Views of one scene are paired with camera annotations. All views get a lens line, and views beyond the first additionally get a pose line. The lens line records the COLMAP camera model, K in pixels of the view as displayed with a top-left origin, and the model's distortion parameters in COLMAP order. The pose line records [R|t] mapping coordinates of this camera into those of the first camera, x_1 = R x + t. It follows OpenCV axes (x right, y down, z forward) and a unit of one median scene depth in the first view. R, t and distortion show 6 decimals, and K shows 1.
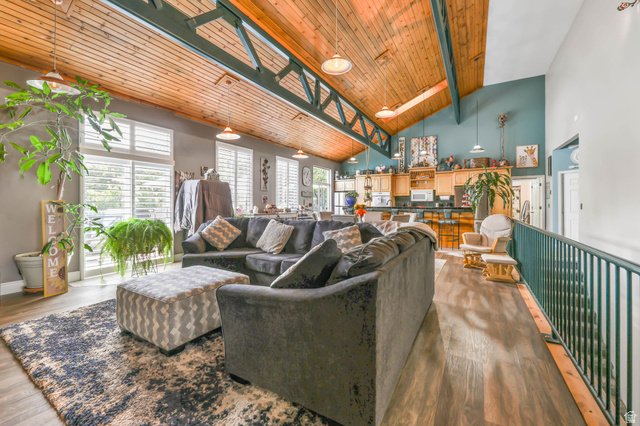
lens RADIAL K [[264.9, 0, 315.7], [0, 264.9, 202.3], [0, 0, 1]] dist [-0.001319, -0.000164]
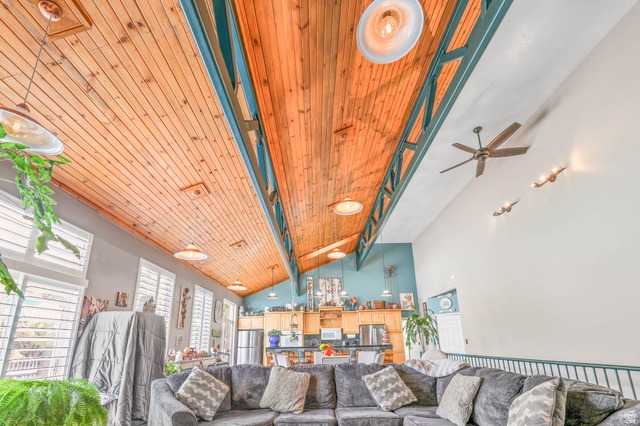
lens RADIAL K [[276.3, 0, 321.7], [0, 276.3, 267.7], [0, 0, 1]] dist [-0.001144, -0.000260]
pose [[0.852974, 0.115959, 0.508910, -0.231735], [0.020129, 0.966976, -0.254070, -0.003016], [-0.521566, 0.226959, 0.822471, 0.088032]]
